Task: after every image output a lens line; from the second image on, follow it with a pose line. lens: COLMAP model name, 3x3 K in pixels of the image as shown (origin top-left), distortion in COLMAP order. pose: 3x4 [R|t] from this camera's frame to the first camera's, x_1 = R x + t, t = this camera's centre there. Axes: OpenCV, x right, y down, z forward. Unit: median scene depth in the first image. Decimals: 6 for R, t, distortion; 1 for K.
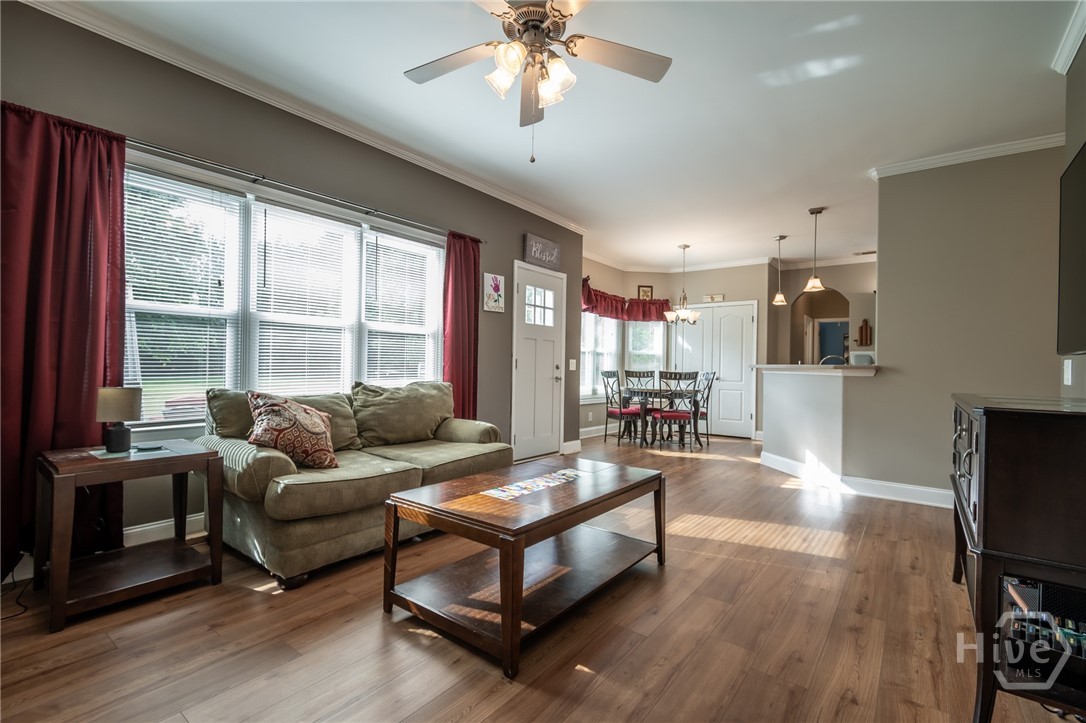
lens RADIAL K [[486.7, 0, 543.0], [0, 486.7, 361.5], [0, 0, 1]] dist [0.003680, -0.000175]
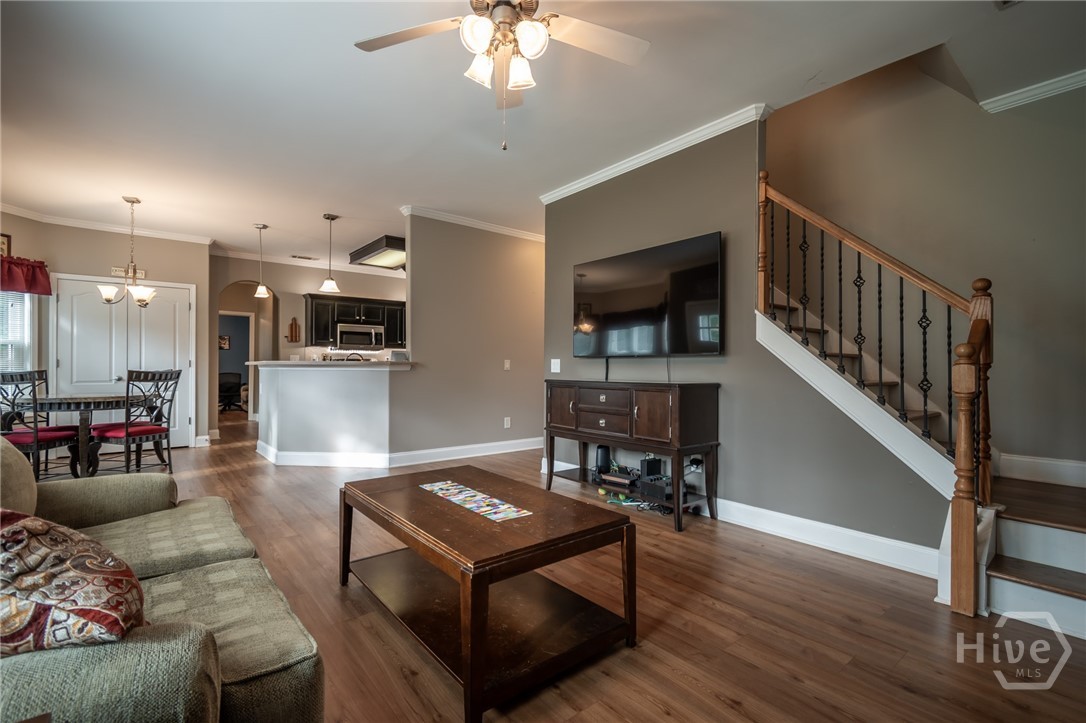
lens RADIAL K [[486.7, 0, 543.0], [0, 486.7, 361.5], [0, 0, 1]] dist [0.003680, -0.000175]
pose [[0.224728, -0.008917, 0.974381, -0.359145], [-0.008135, 0.999906, 0.011027, -0.006964], [-0.974388, -0.010405, 0.224634, 0.283078]]
